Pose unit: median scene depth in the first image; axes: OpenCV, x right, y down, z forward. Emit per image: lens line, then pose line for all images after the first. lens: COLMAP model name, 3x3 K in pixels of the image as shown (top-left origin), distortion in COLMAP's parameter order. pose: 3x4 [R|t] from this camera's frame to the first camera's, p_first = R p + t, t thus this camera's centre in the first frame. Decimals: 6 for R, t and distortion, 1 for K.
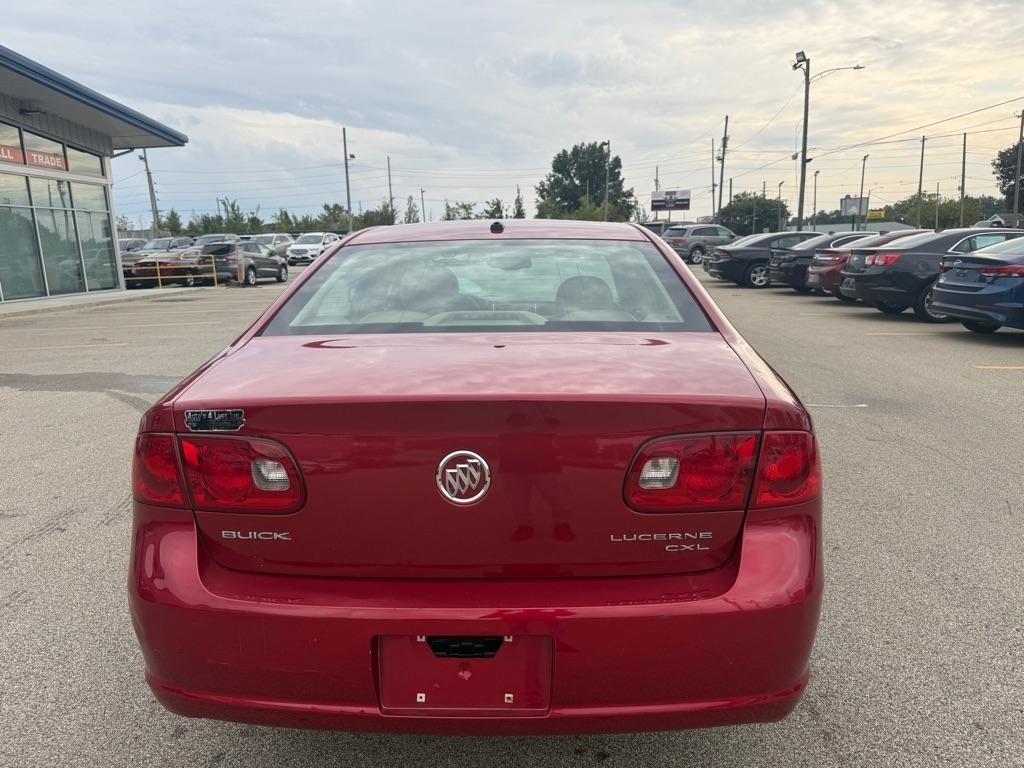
lens RADIAL K [[754.0, 0, 505.9], [0, 754.0, 382.8], [0, 0, 1]] dist [0.002444, -0.008431]
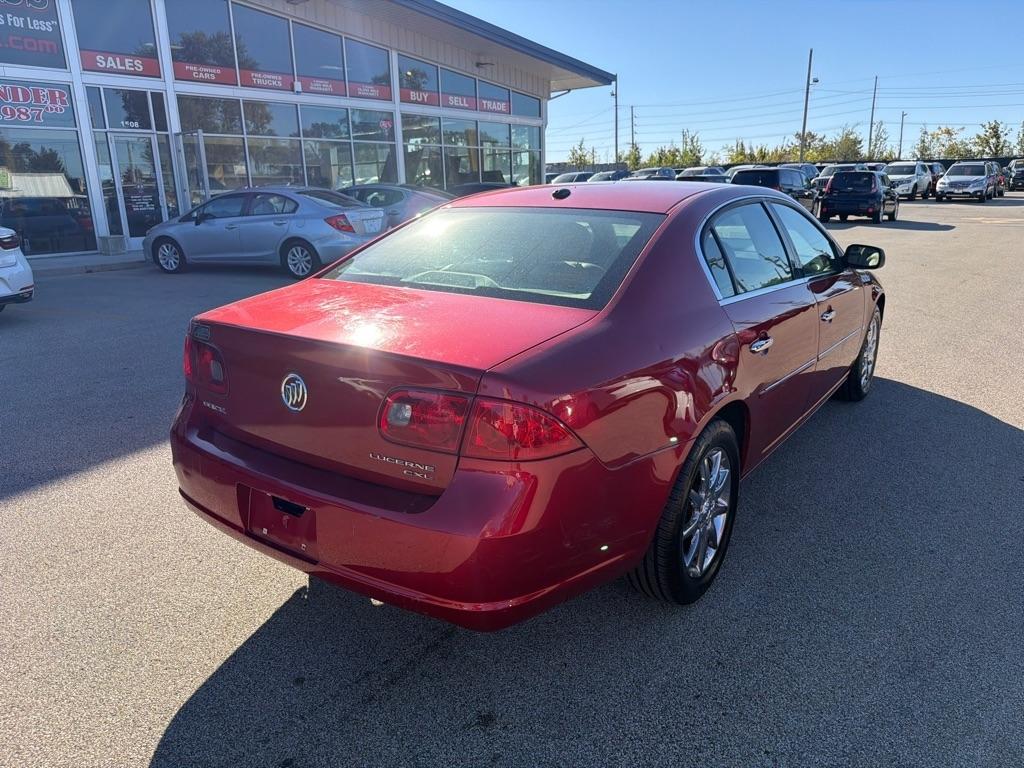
lens RADIAL K [[777.3, 0, 512.0], [0, 777.3, 384.0], [0, 0, 1]] dist [-0.005193, 0.023868]
pose [[0.815158, 0.150864, -0.559248, 0.127249], [-0.104400, 0.987941, 0.114336, -0.011954], [0.569753, -0.034817, 0.821078, 0.021153]]
